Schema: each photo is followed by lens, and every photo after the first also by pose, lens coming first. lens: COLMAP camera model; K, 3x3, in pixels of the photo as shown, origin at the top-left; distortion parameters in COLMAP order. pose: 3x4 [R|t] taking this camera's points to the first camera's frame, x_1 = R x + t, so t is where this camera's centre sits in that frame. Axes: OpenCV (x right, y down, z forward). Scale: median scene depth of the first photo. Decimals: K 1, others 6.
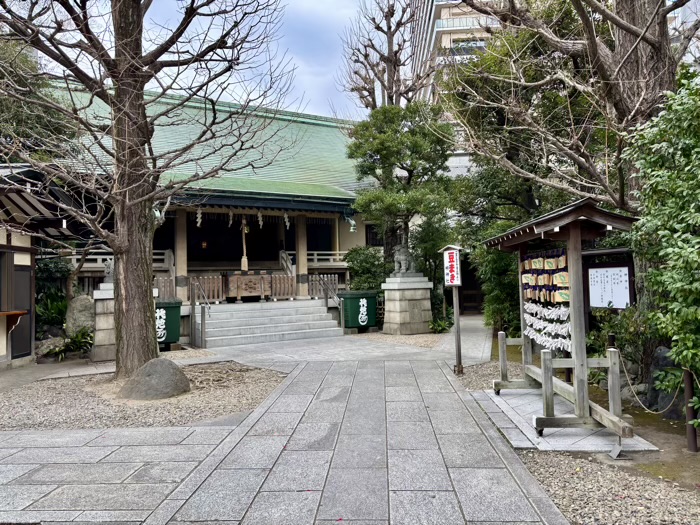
lens RADIAL K [[535.1, 0, 348.6], [0, 535.1, 257.5], [0, 0, 1]] dist [0.066829, -0.067720]
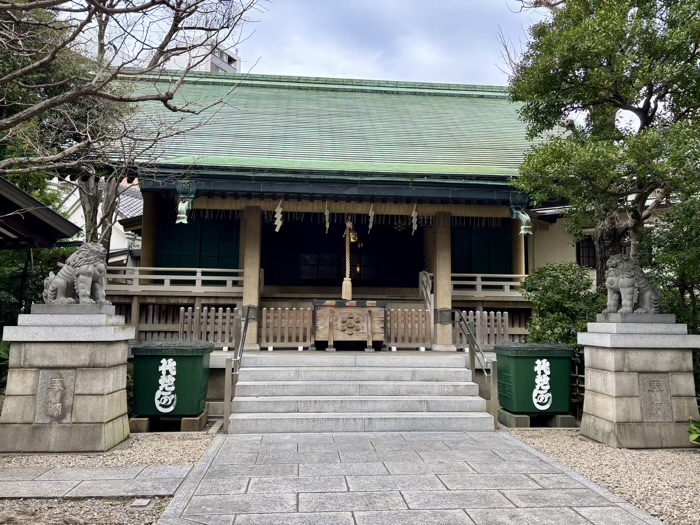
lens RADIAL K [[535.1, 0, 343.4], [0, 535.1, 262.3], [0, 0, 1]] dist [0.066829, -0.067720]
pose [[0.908775, -0.004565, -0.417261, 0.071076], [-0.016911, 0.998716, -0.047758, 0.010175], [0.416943, 0.050457, 0.907531, 0.427457]]
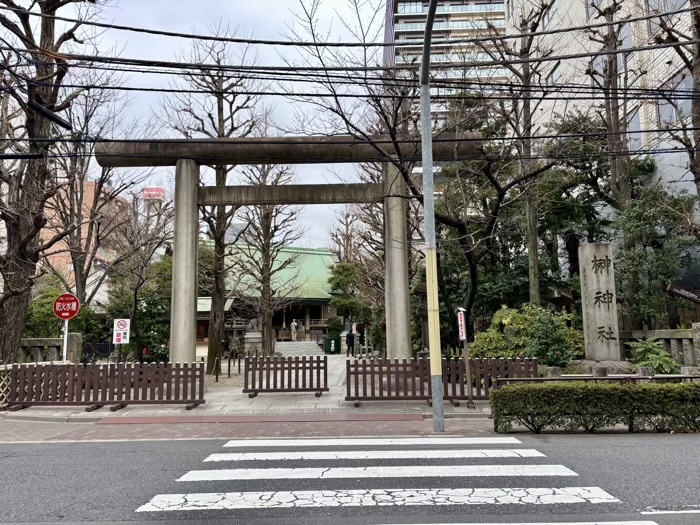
lens RADIAL K [[535.1, 0, 352.1], [0, 535.1, 265.4], [0, 0, 1]] dist [0.066829, -0.067720]
pose [[0.999066, 0.016078, 0.040102, 0.010685], [-0.012713, 0.996486, -0.082790, -0.062601], [-0.041292, 0.082203, 0.995760, -1.472461]]
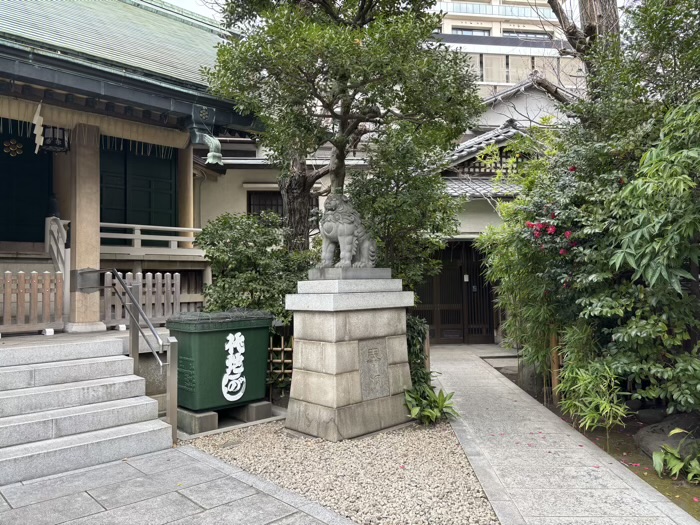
lens RADIAL K [[535.1, 0, 355.6], [0, 535.1, 259.3], [0, 0, 1]] dist [0.066829, -0.067720]
pose [[0.973129, 0.022507, 0.229160, 0.021218], [-0.020547, 0.999729, -0.010935, 0.025446], [-0.229344, 0.005932, 0.973327, 0.592441]]
